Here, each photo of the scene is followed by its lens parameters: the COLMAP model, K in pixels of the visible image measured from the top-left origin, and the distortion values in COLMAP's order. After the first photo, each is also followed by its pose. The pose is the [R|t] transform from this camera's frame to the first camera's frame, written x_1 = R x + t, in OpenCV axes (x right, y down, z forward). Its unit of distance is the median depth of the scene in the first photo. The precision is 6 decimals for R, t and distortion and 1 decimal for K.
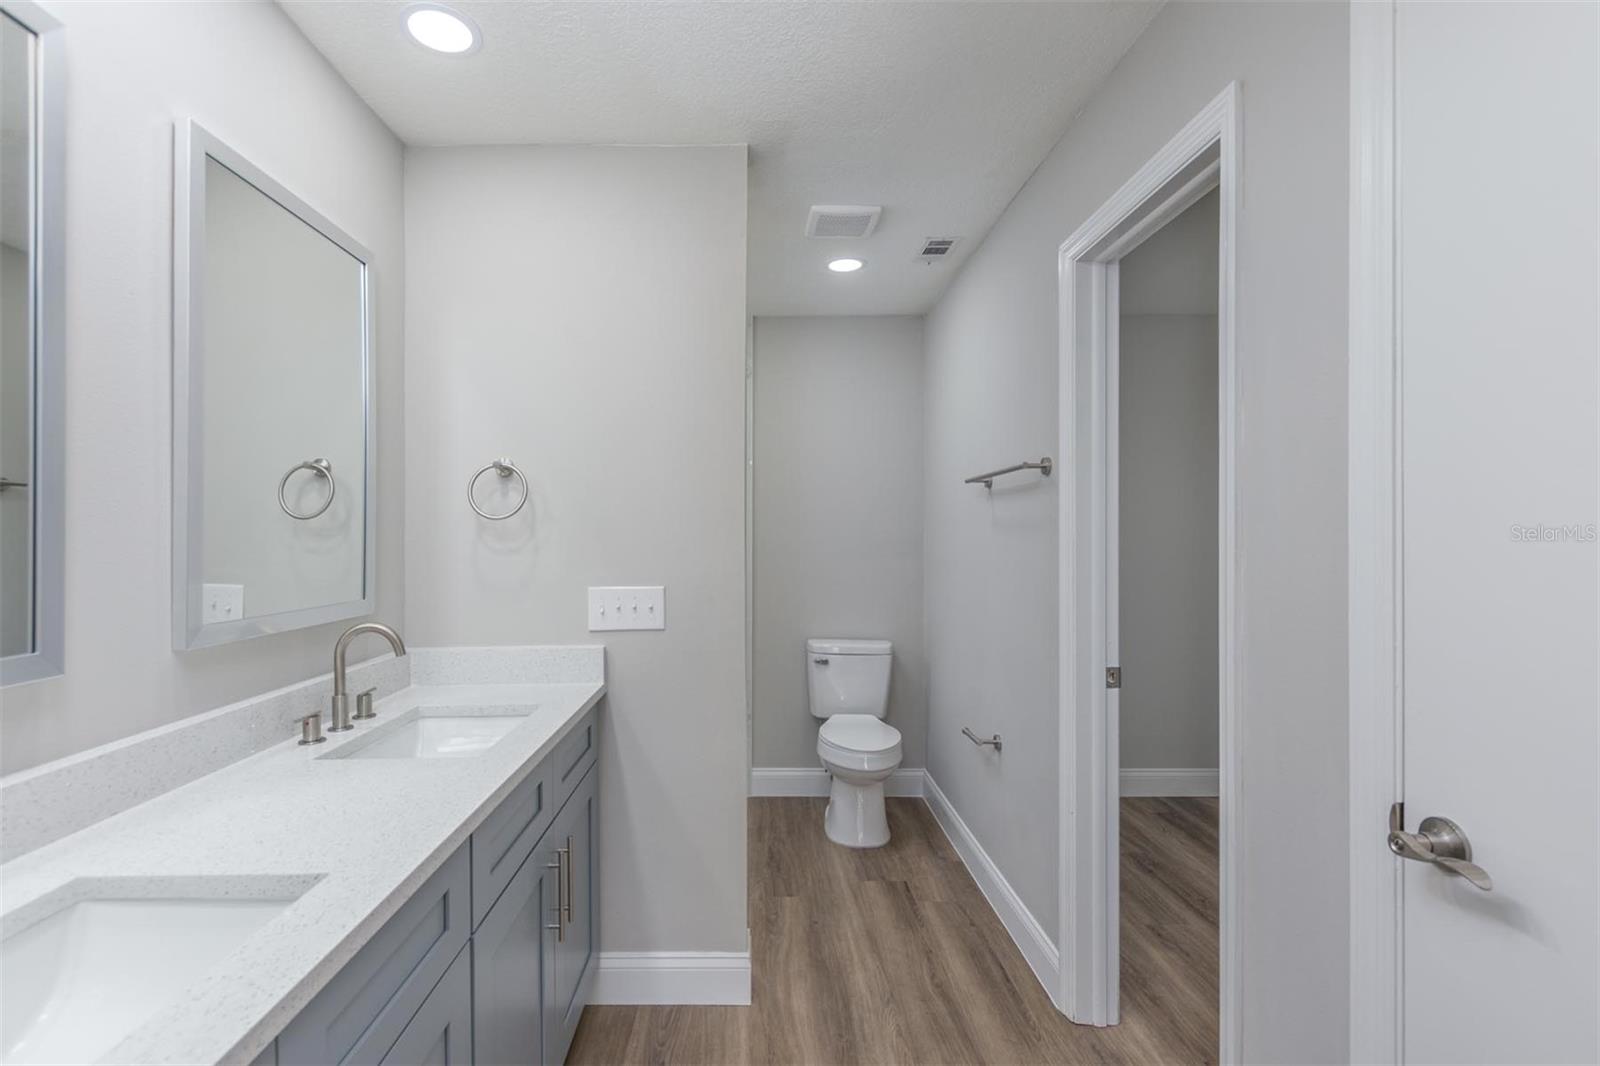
lens RADIAL K [[734.0, 0, 751.3], [0, 734.0, 533.0], [0, 0, 1]] dist [0.000728, -0.000205]
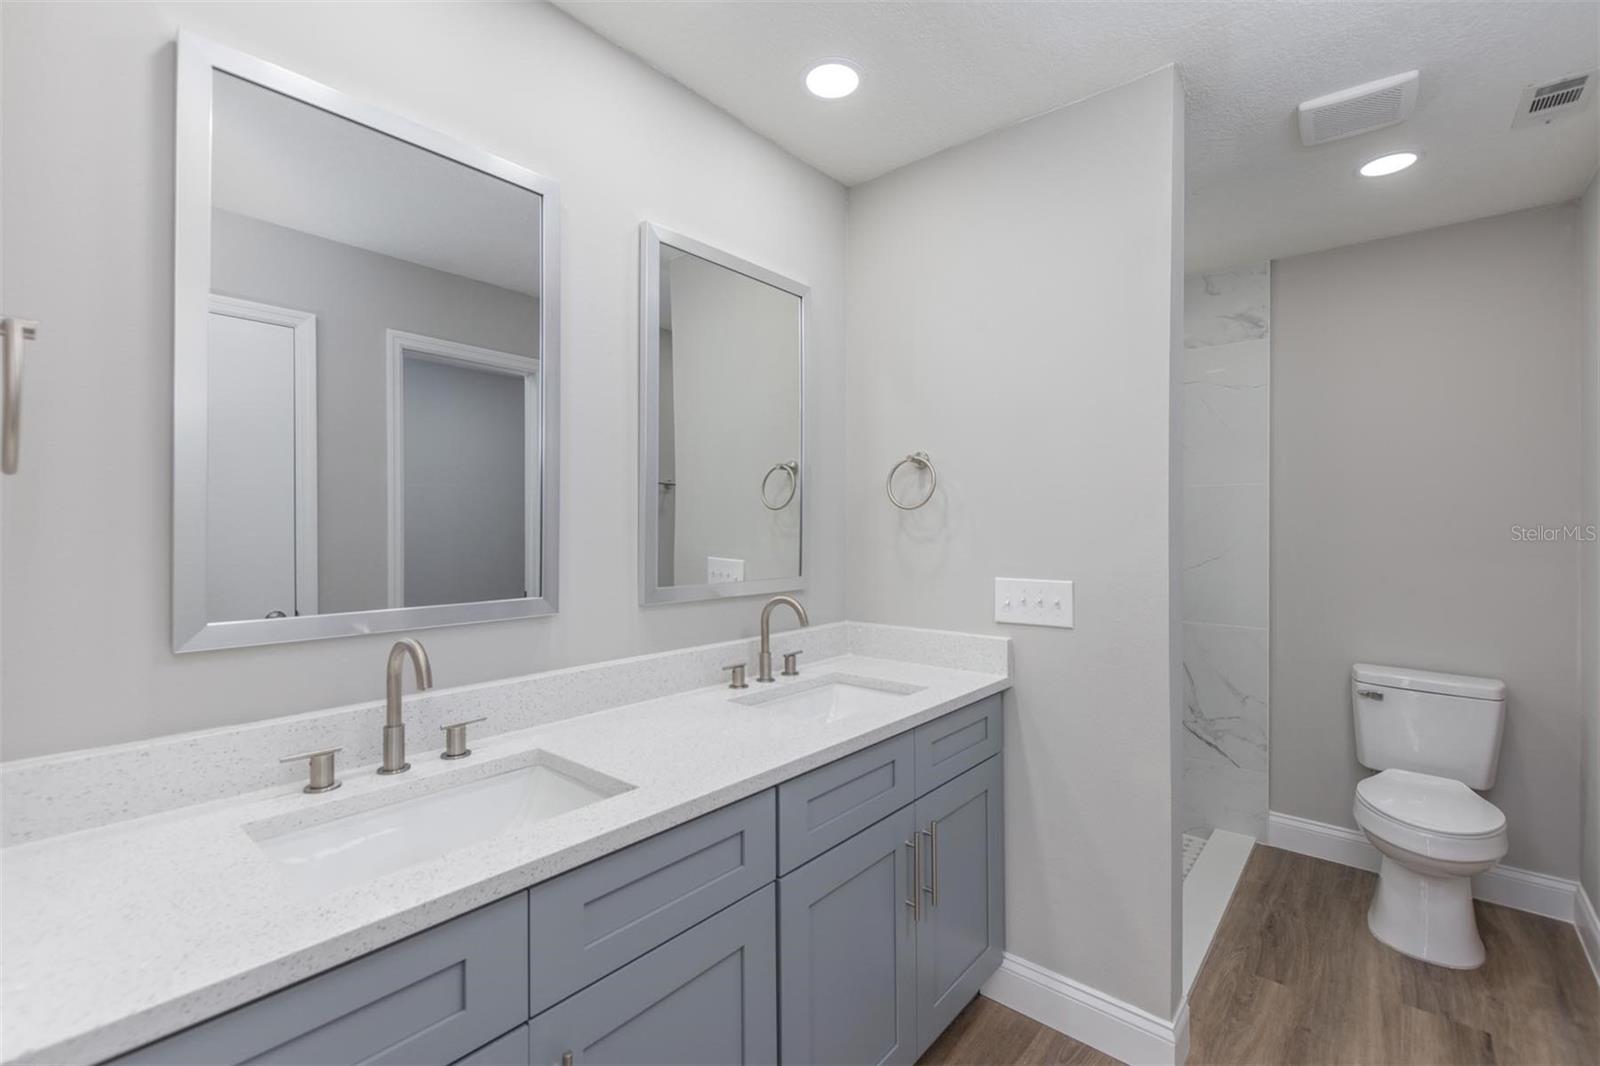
lens RADIAL K [[702.3, 0, 796.3], [0, 702.3, 517.9], [0, 0, 1]] dist [-0.000456, -0.000964]
pose [[0.762084, 0.002982, -0.647471, 0.154401], [-0.006738, 0.999972, -0.003324, -0.001327], [0.647443, 0.006896, 0.762083, 0.086925]]
